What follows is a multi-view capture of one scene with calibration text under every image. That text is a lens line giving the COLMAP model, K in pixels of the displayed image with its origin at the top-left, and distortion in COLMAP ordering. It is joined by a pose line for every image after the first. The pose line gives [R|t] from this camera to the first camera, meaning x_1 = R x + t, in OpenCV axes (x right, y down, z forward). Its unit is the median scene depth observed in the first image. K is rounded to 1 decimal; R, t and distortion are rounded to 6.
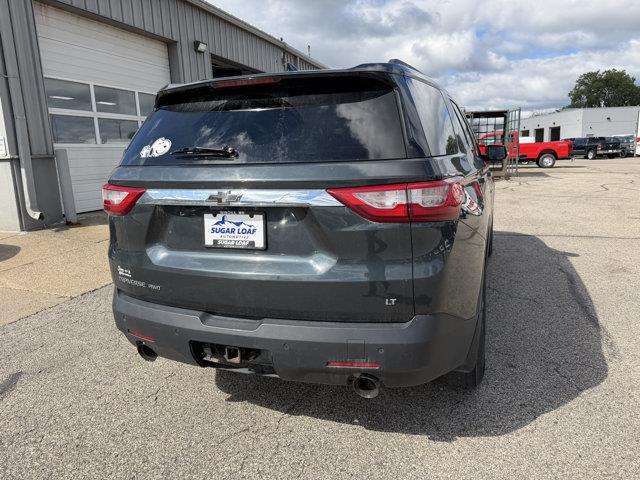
lens RADIAL K [[448.9, 0, 316.9], [0, 448.9, 240.7], [0, 0, 1]] dist [-0.000359, -0.011869]
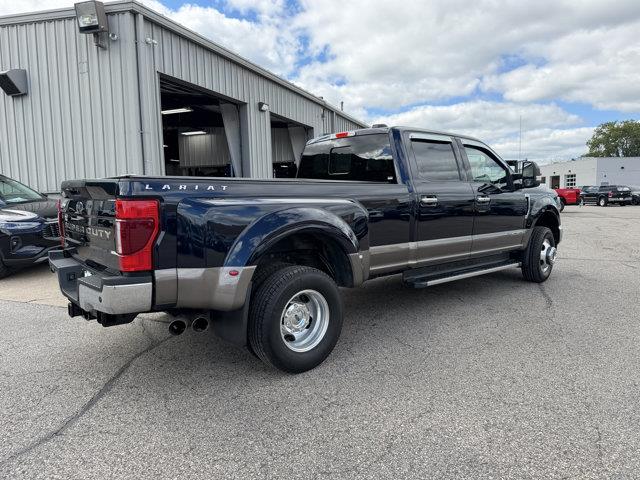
lens RADIAL K [[455.4, 0, 310.2], [0, 455.4, 241.7], [0, 0, 1]] dist [0.033287, -0.041325]
pose [[0.998562, 0.031594, -0.043306, -0.060229], [-0.035285, 0.995557, -0.087298, 0.048811], [0.040355, 0.088700, 0.995241, -0.227295]]
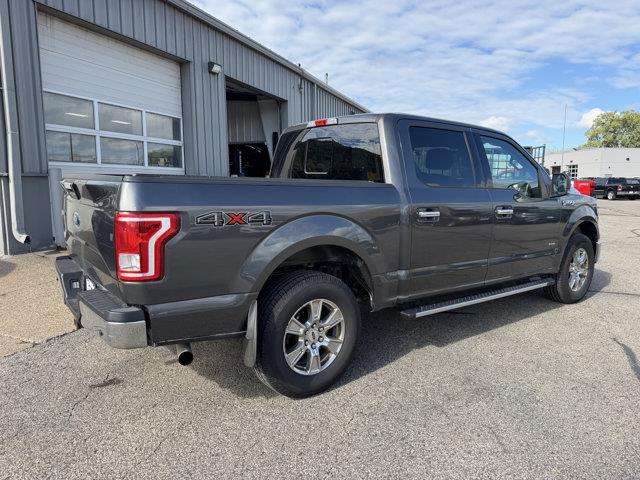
lens RADIAL K [[447.5, 0, 321.7], [0, 447.5, 244.1], [0, 0, 1]] dist [0.000064, -0.004666]
pose [[0.998764, 0.047910, -0.013211, 0.000581], [-0.048496, 0.997654, -0.048324, -0.019947], [0.010865, 0.048905, 0.998744, 0.060645]]
